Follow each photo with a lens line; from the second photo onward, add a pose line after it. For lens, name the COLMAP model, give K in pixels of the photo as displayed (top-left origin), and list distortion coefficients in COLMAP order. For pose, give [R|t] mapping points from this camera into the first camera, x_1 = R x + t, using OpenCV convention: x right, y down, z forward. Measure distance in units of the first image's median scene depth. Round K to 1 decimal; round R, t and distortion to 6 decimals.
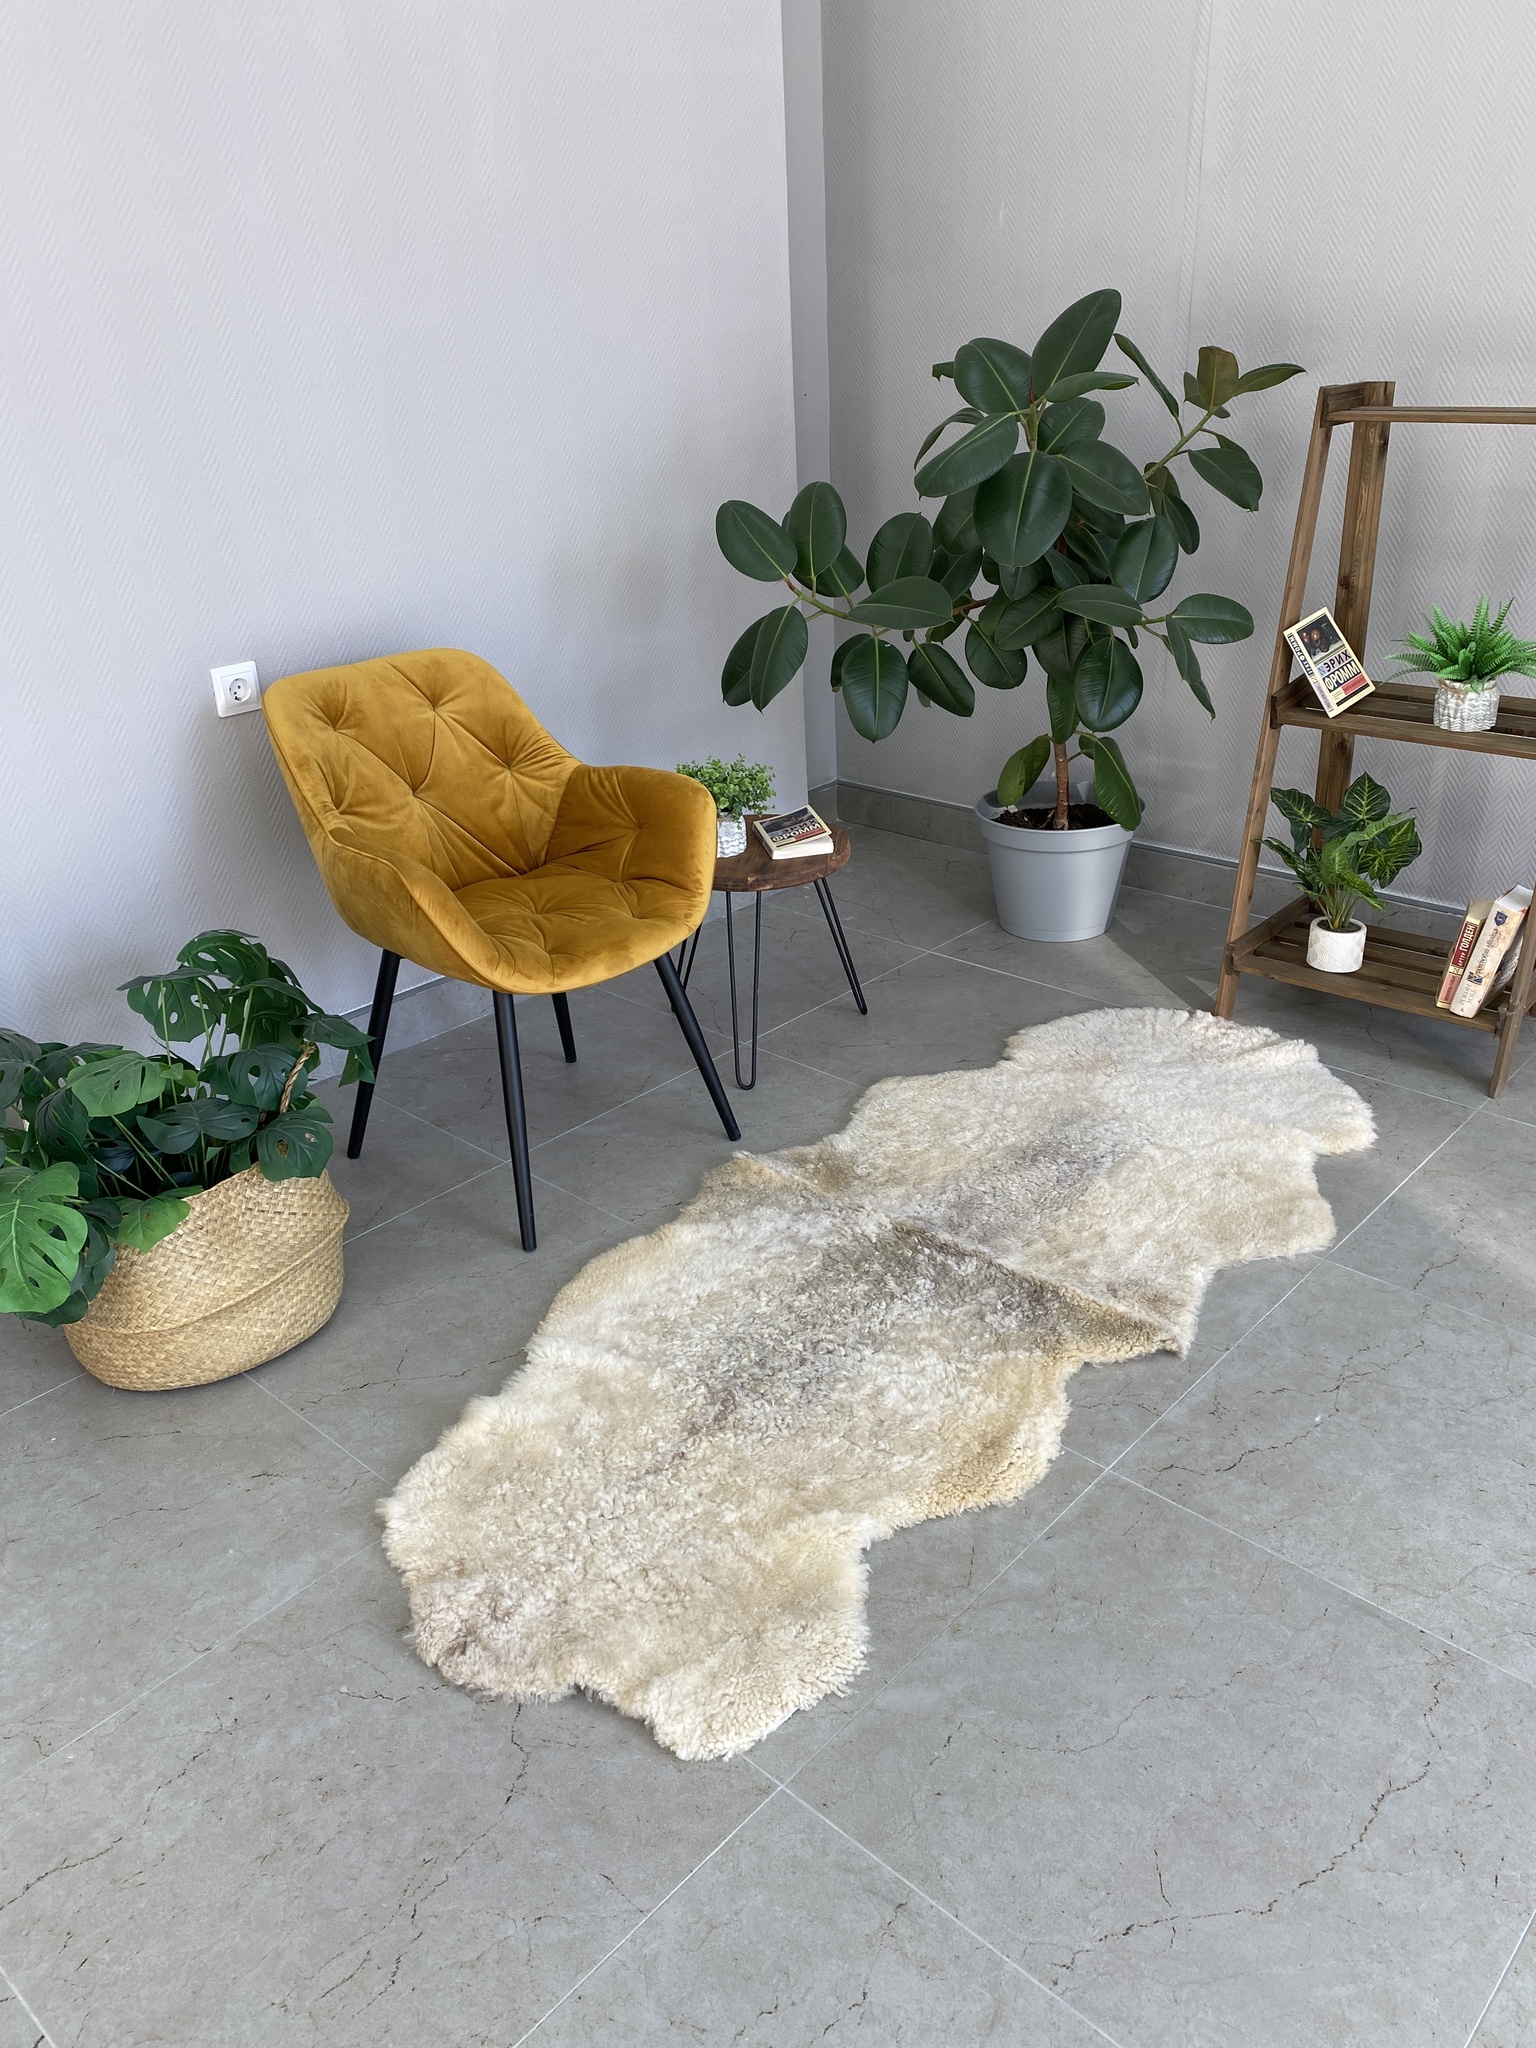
lens RADIAL K [[1547.8, 0, 779.2], [0, 1547.8, 1036.4], [0, 0, 1]] dist [0.041539, -0.046024]
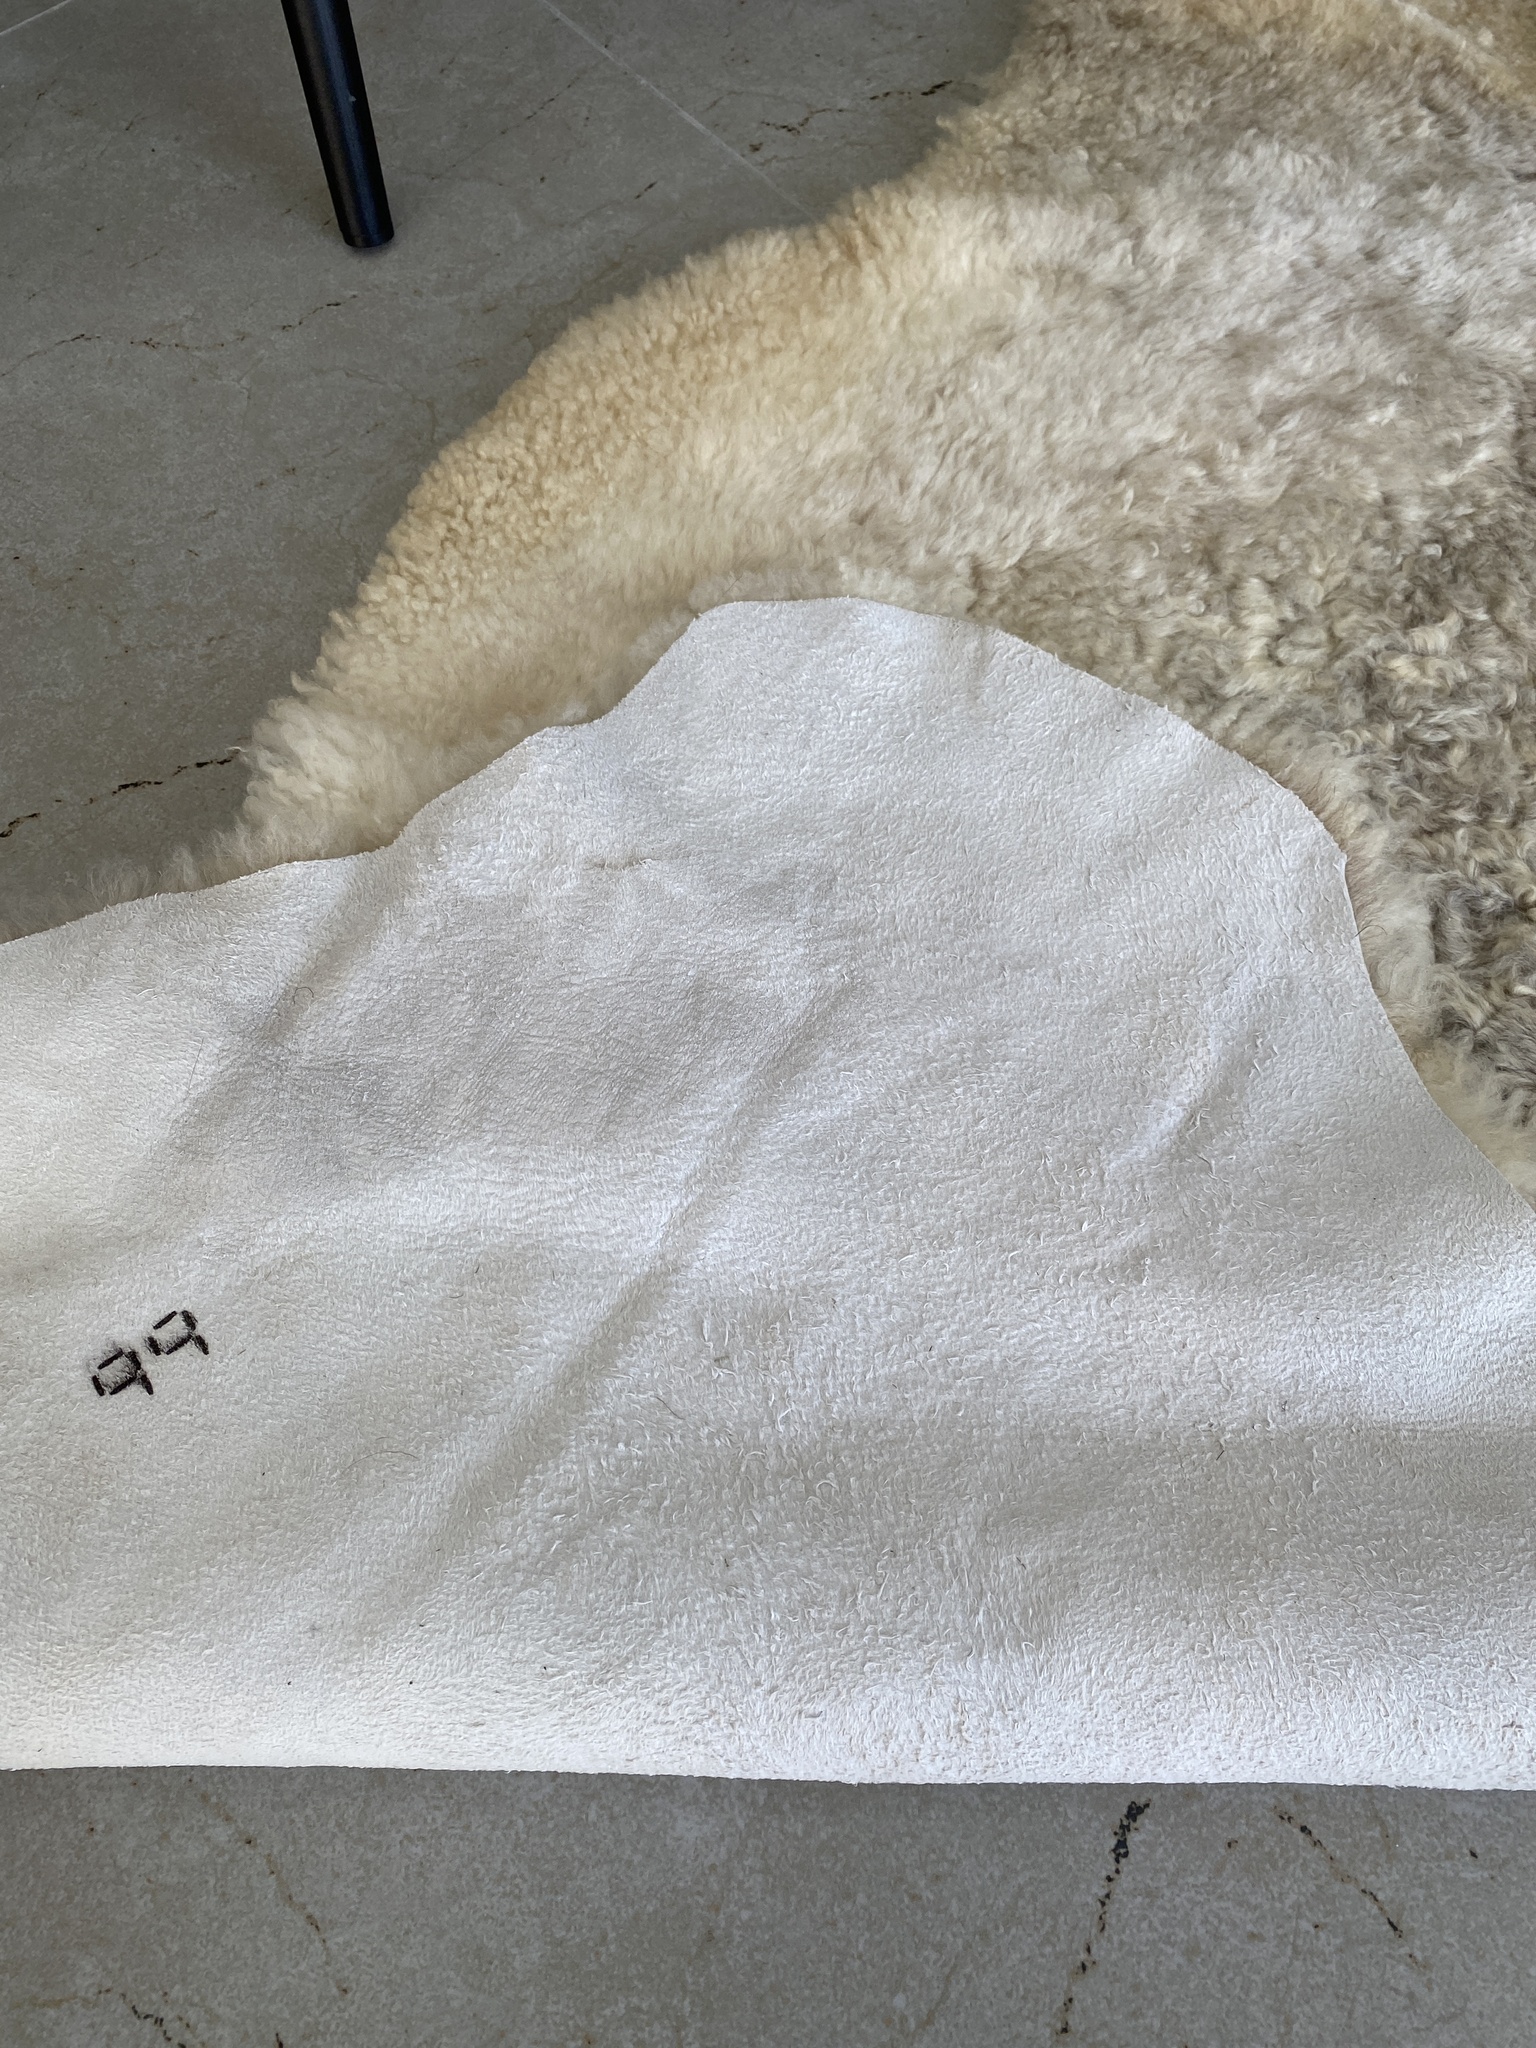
lens RADIAL K [[1547.8, 0, 754.4], [0, 1547.8, 1023.4], [0, 0, 1]] dist [0.041539, -0.046024]
pose [[0.986624, 0.138928, -0.085281, -0.052254], [-0.054516, 0.774224, 0.630560, 0.067405], [0.153629, -0.617476, 0.771441, 0.715273]]
